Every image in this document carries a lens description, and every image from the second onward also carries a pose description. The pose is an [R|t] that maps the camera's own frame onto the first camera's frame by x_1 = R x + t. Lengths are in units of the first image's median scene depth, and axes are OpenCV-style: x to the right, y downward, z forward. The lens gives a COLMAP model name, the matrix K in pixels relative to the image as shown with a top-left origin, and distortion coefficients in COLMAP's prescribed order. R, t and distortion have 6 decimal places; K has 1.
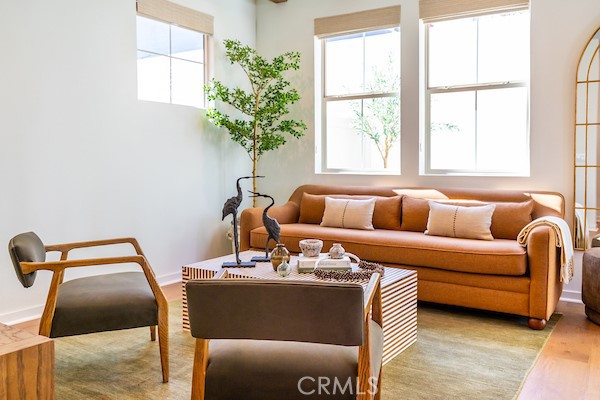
lens RADIAL K [[521.7, 0, 304.1], [0, 521.7, 173.7], [0, 0, 1]] dist [0.005619, 0.011647]
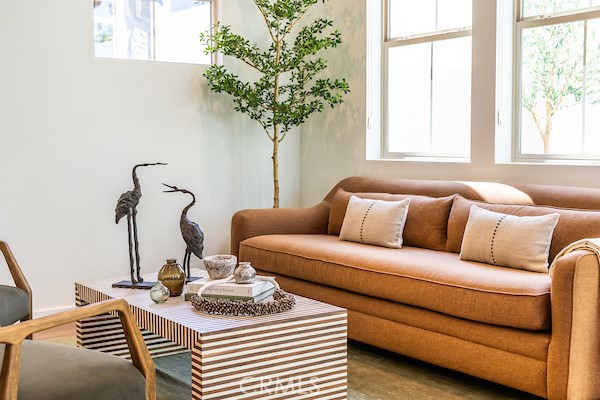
lens RADIAL K [[811.8, 0, 299.9], [0, 811.8, 200.9], [0, 0, 1]] dist [0.021435, 0.000000]
pose [[0.934497, 0.024087, -0.355155, 0.355023], [-0.006031, 0.998636, 0.051860, -0.001618], [0.355920, -0.046321, 0.933368, 0.021550]]
